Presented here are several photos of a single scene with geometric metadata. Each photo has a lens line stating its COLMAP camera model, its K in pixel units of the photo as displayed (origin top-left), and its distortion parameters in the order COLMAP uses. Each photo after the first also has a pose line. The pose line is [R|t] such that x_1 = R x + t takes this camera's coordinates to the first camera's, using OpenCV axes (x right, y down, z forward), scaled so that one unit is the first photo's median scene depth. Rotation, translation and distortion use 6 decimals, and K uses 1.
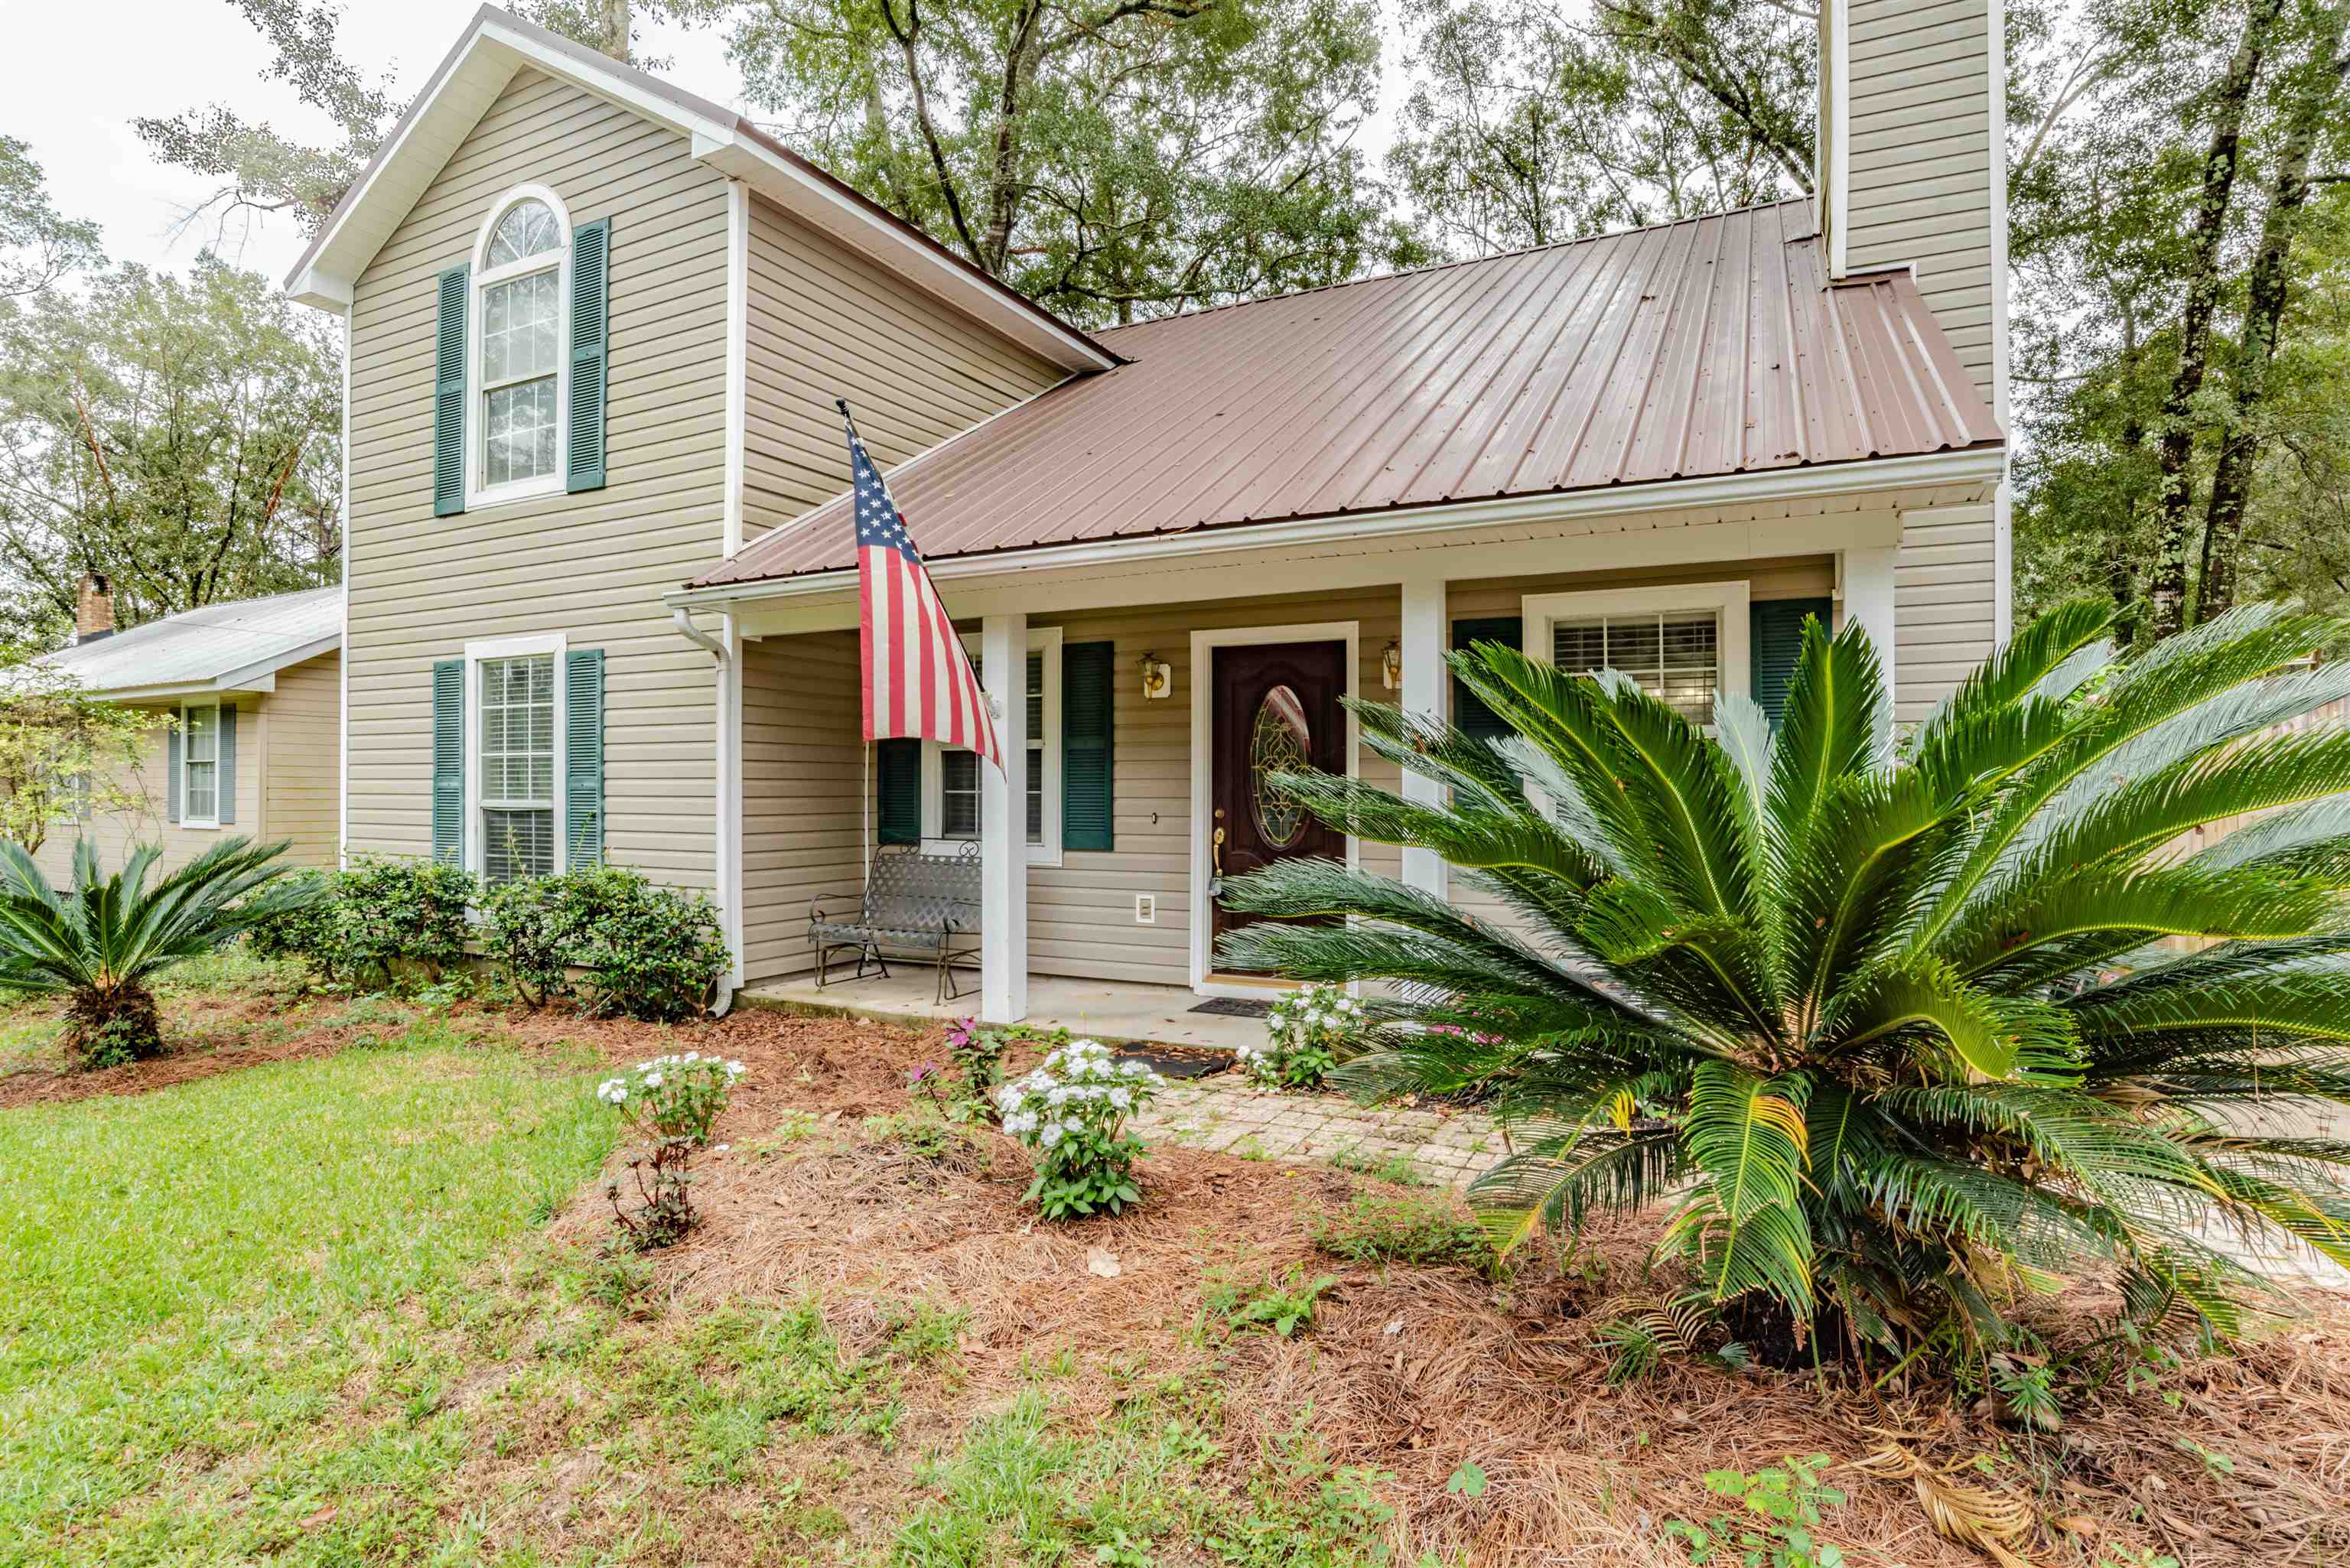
lens RADIAL K [[1193.9, 0, 1166.8], [0, 1193.9, 779.7], [0, 0, 1]] dist [-0.046539, 0.022881]
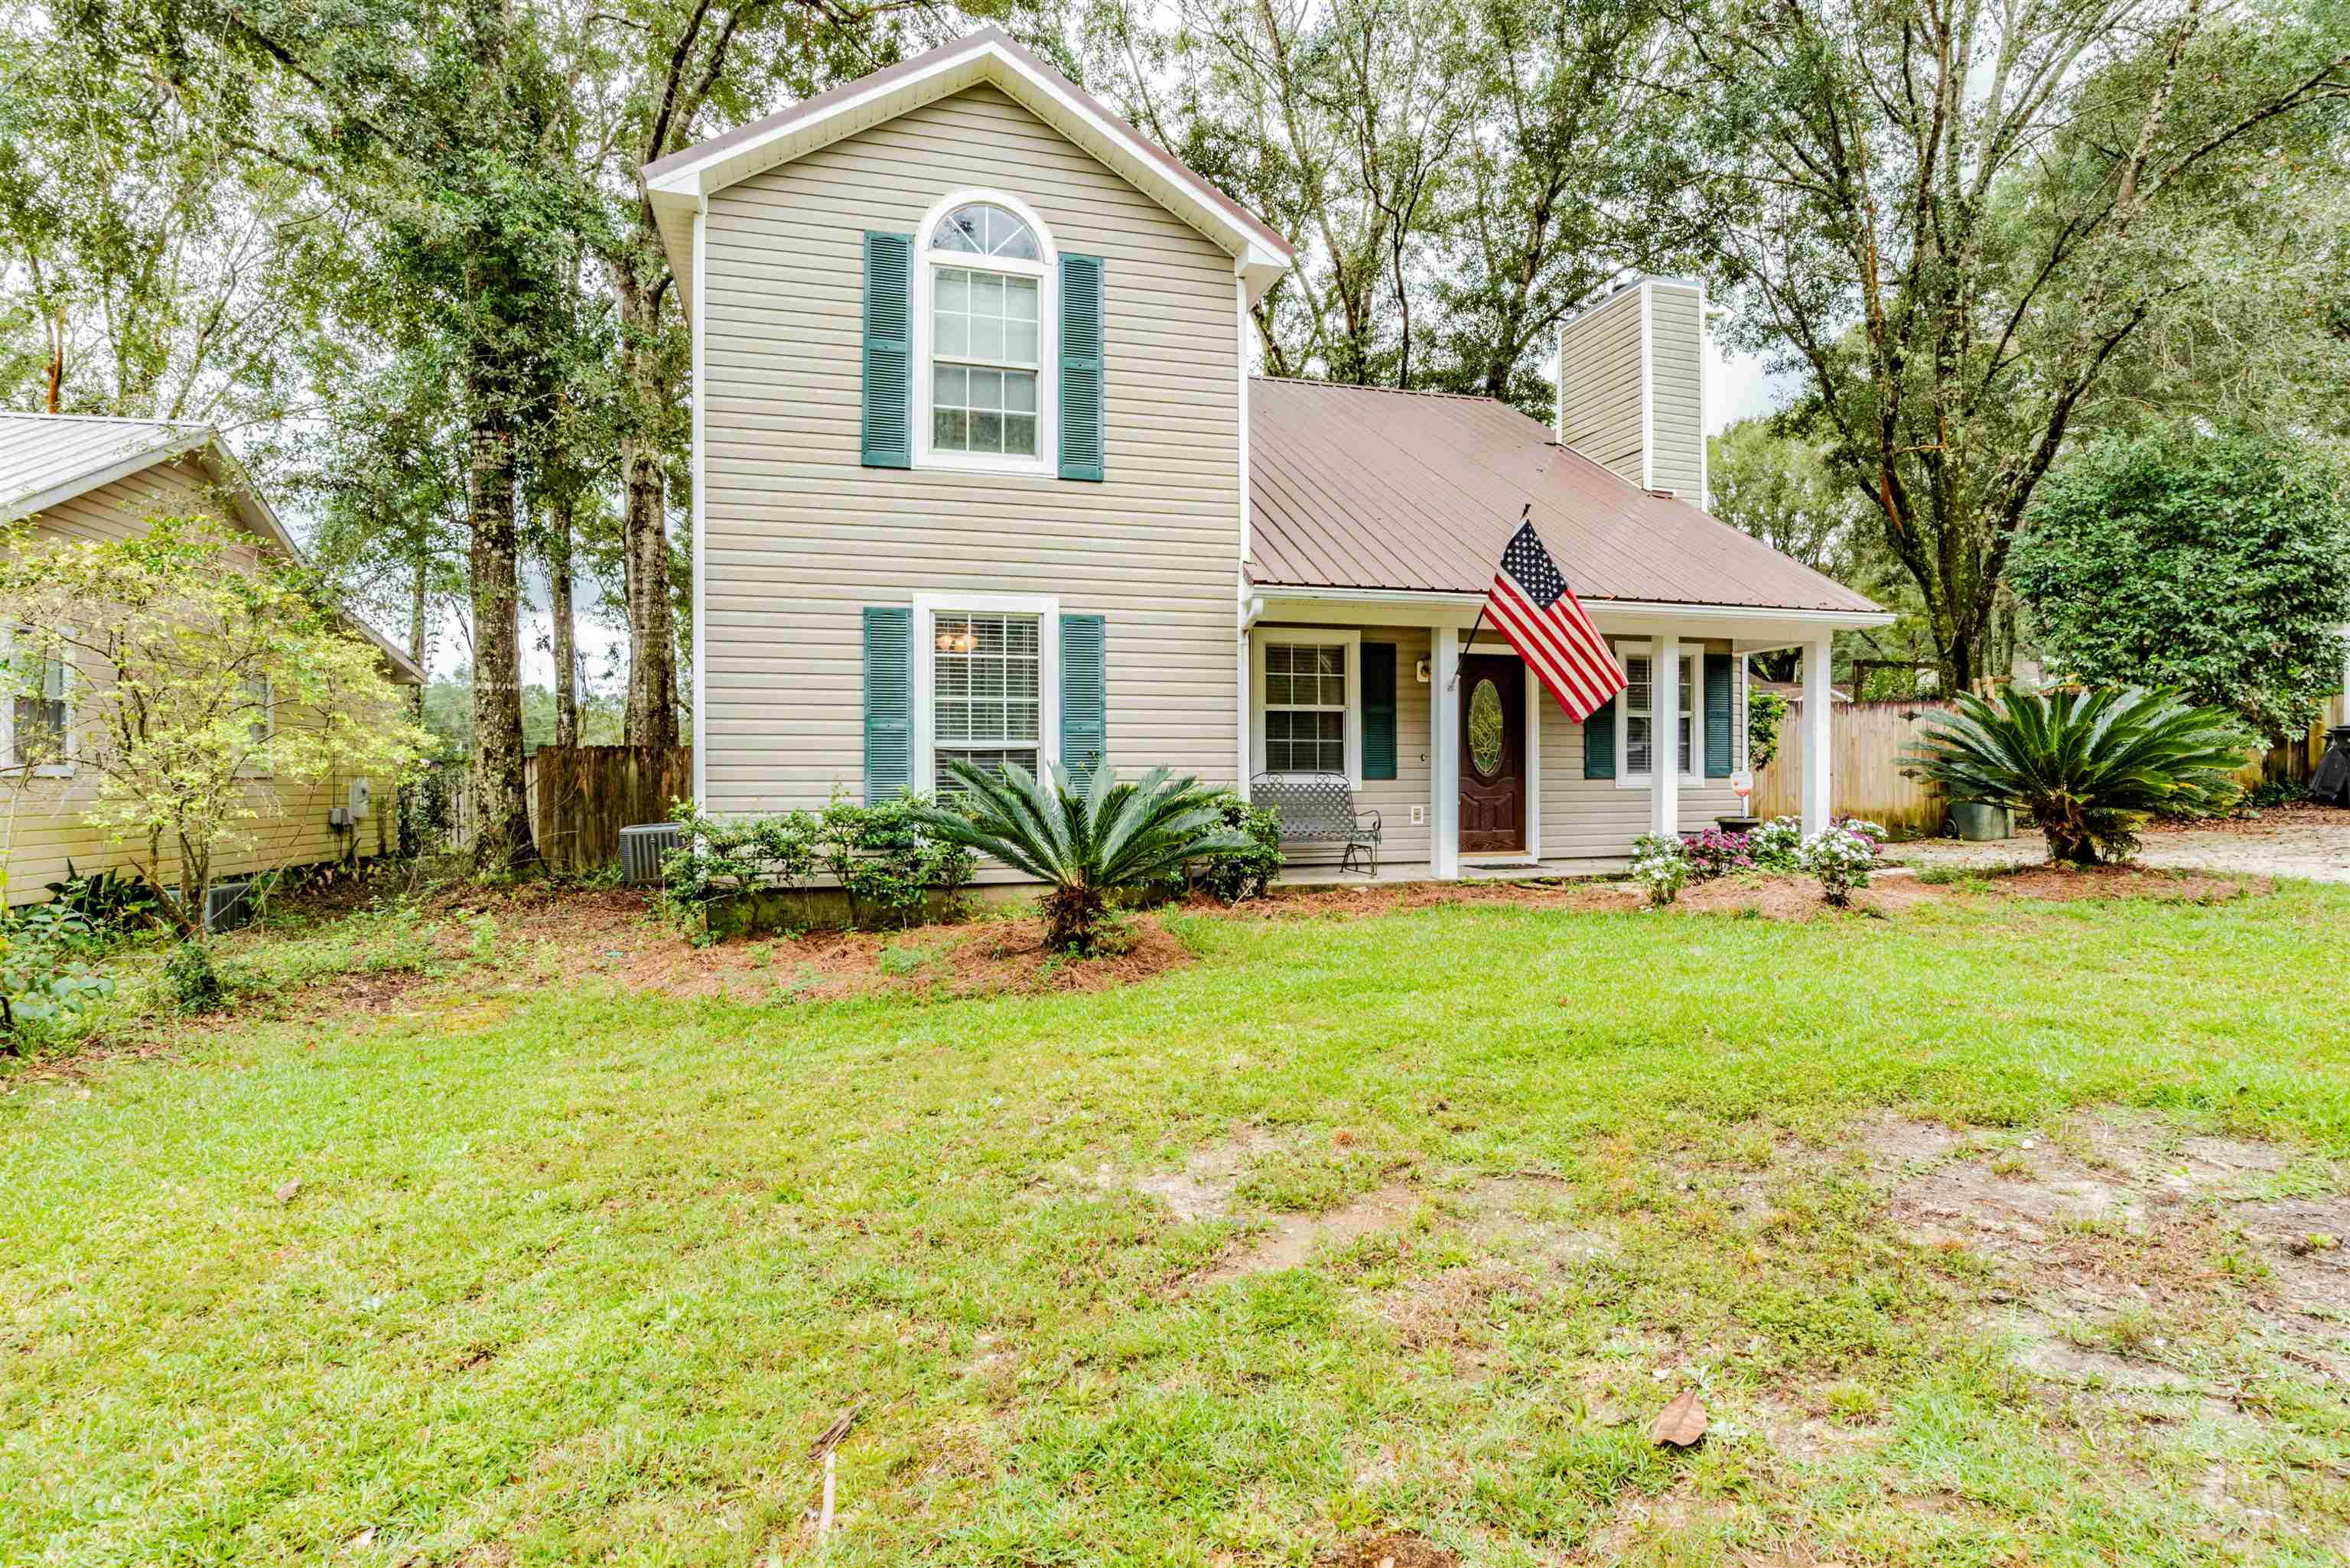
lens RADIAL K [[1193.9, 0, 1198.2], [0, 1193.9, 766.0], [0, 0, 1]] dist [-0.046539, 0.022881]
pose [[0.725250, 0.003828, 0.688475, -1.250609], [-0.003947, 0.999991, -0.001403, 0.044224], [-0.688474, -0.001700, 0.725259, 0.051223]]
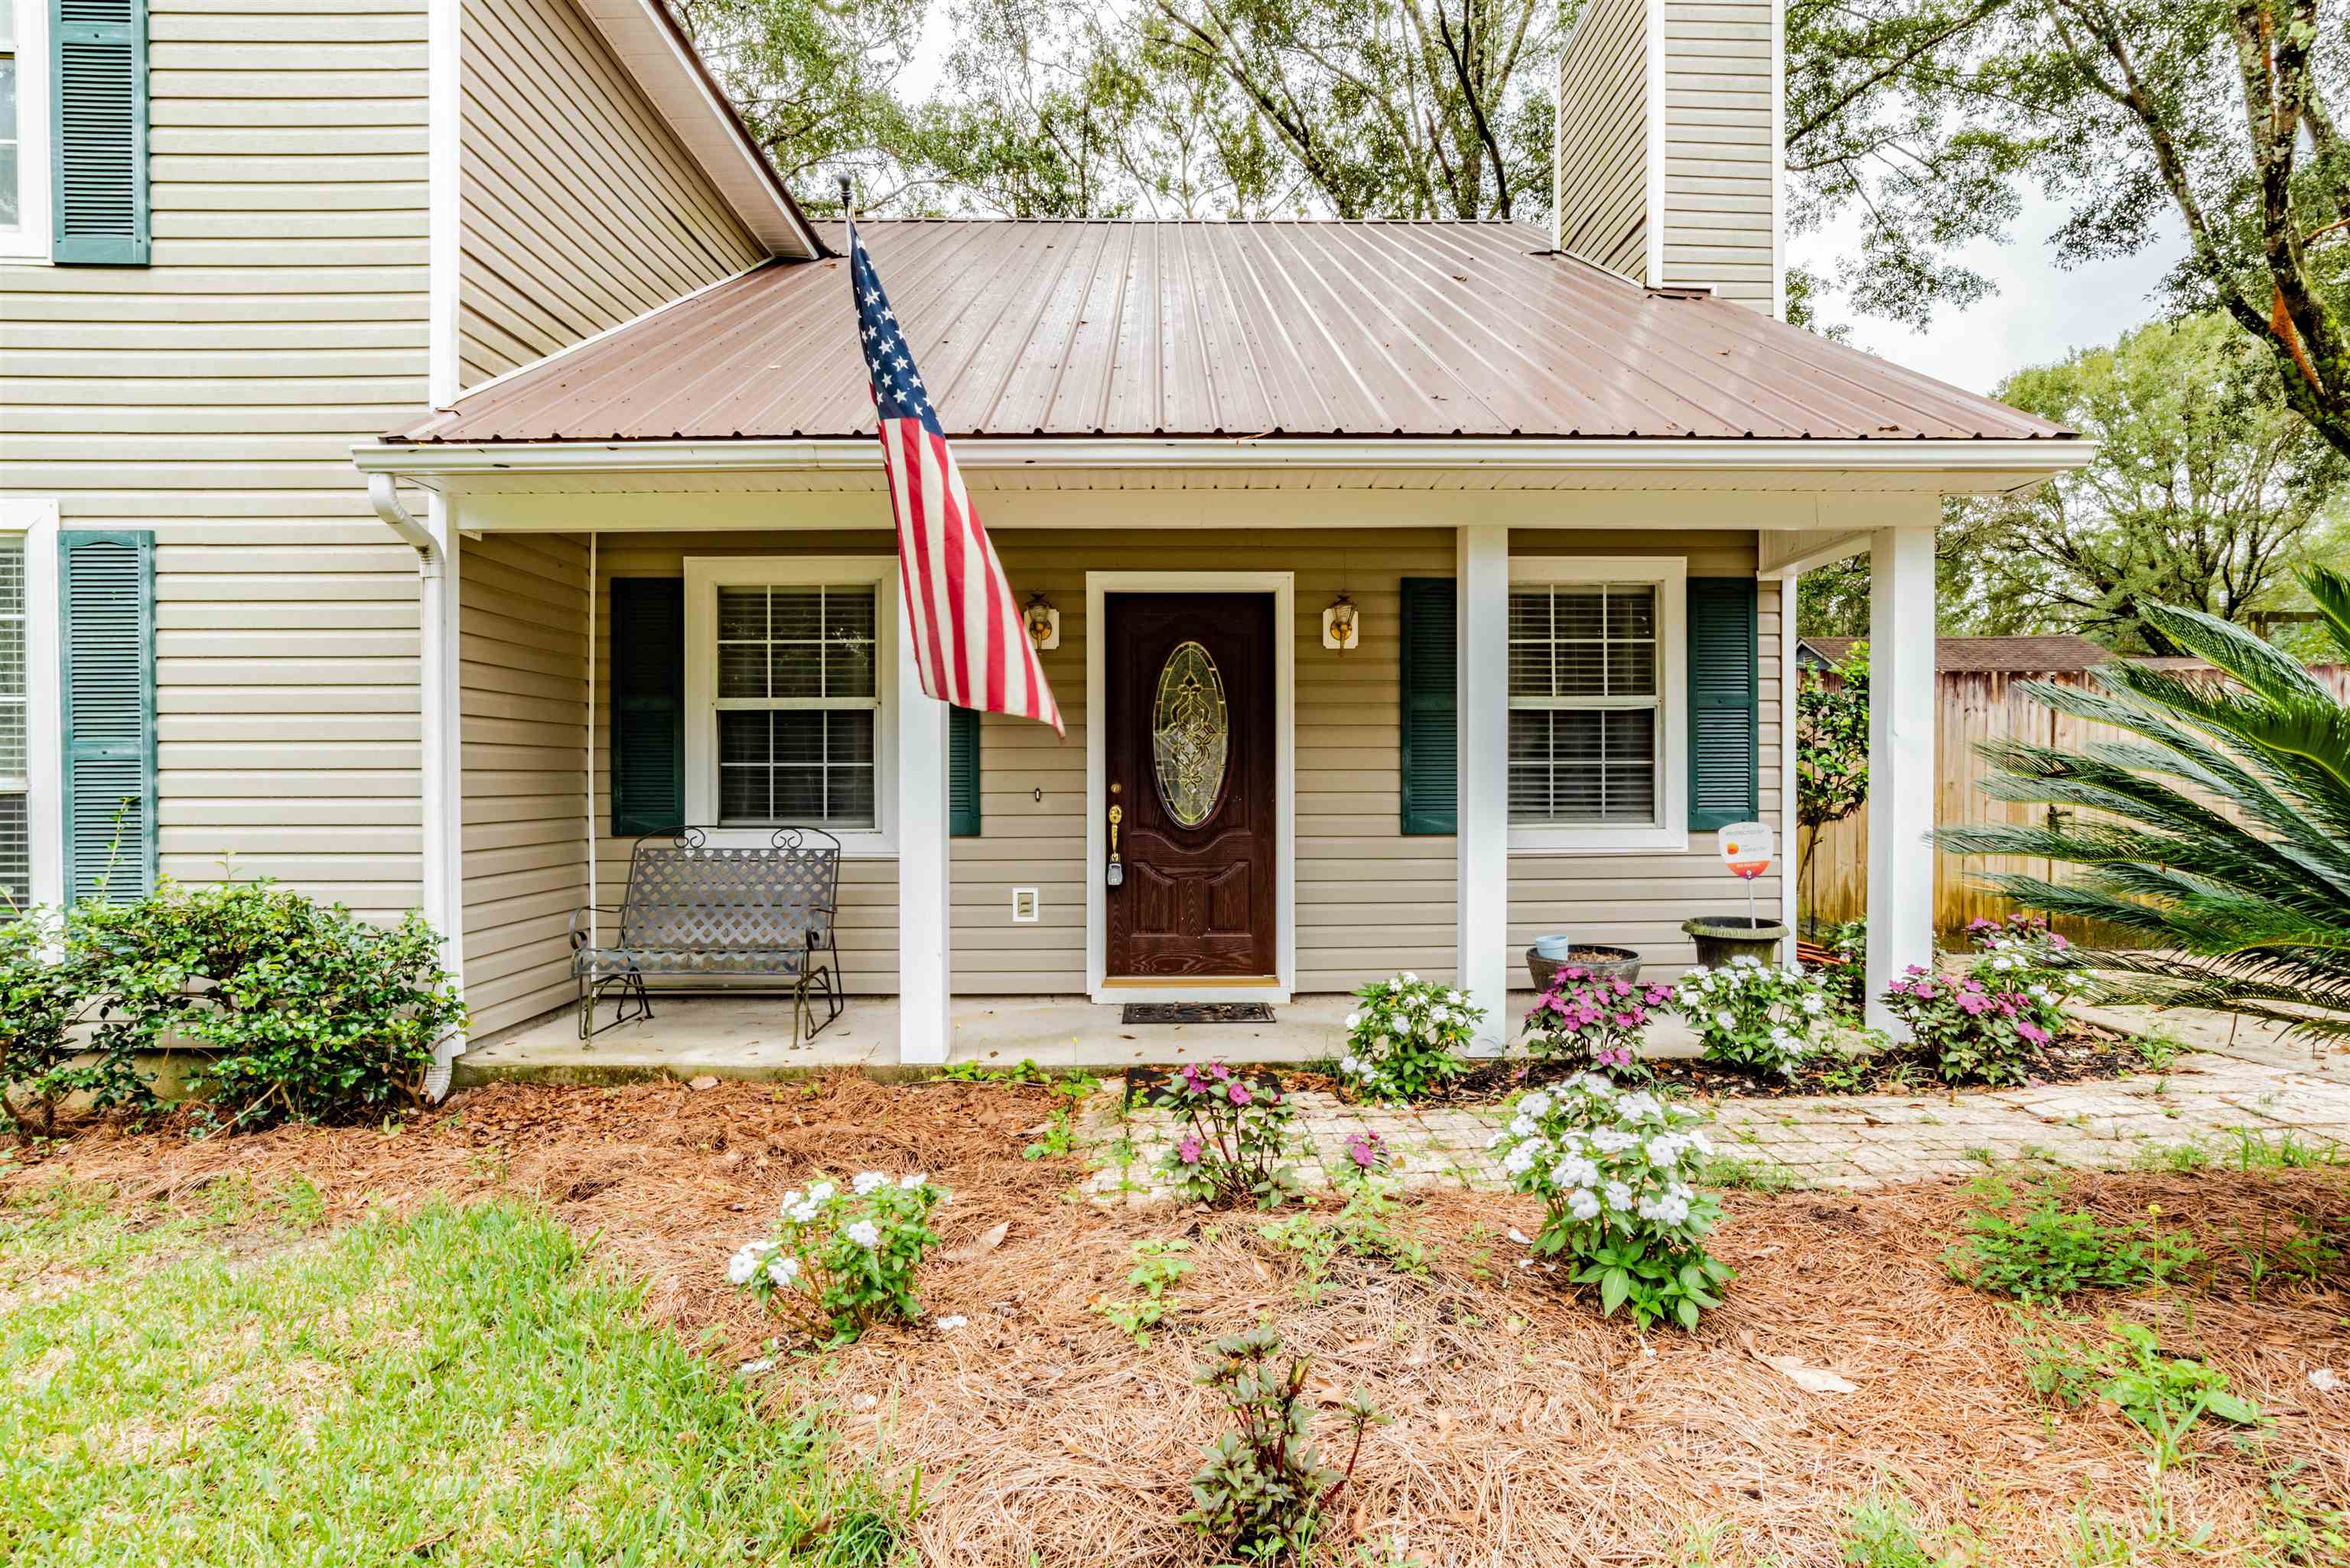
lens RADIAL K [[1193.9, 0, 1207.8], [0, 1193.9, 785.3], [0, 0, 1]] dist [-0.046539, 0.022881]
pose [[0.883569, -0.006699, 0.468252, -0.276931], [-0.000817, 0.999874, 0.015847, 0.011677], [-0.468299, -0.014385, 0.883453, 0.204249]]
